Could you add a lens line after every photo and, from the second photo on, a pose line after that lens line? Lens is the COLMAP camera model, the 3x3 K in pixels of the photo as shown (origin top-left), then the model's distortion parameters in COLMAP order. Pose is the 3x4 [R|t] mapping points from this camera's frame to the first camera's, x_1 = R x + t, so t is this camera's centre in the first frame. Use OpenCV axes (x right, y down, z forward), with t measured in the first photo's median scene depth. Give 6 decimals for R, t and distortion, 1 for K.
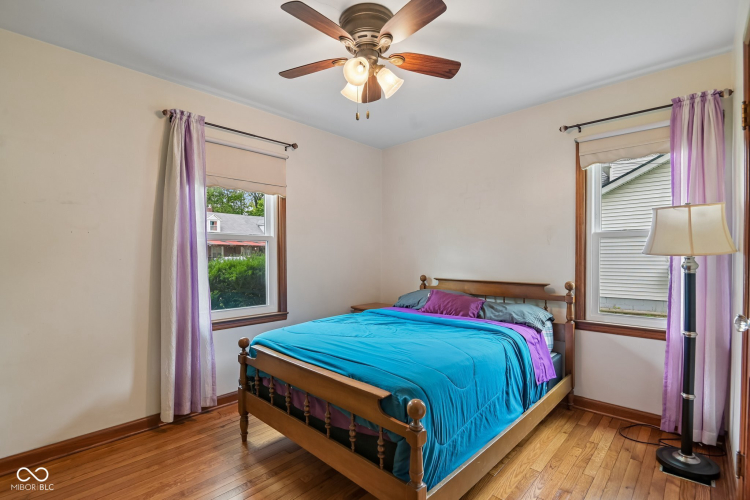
lens RADIAL K [[350.3, 0, 372.2], [0, 350.3, 260.0], [0, 0, 1]] dist [-0.016292, -0.000612]
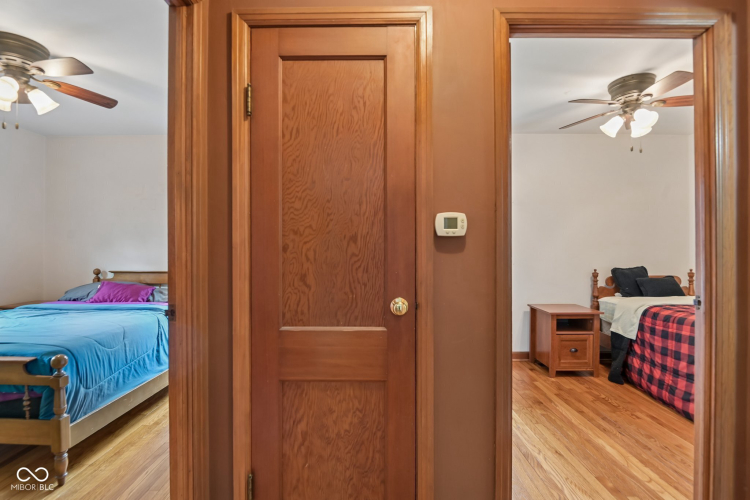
lens RADIAL K [[354.4, 0, 375.0], [0, 354.4, 250.0], [0, 0, 1]] dist [0.000999, -0.008064]
pose [[0.728327, 0.002531, 0.685225, 0.057281], [0.002748, 0.999974, -0.006614, -0.005510], [-0.685224, 0.006700, 0.728301, -0.649695]]
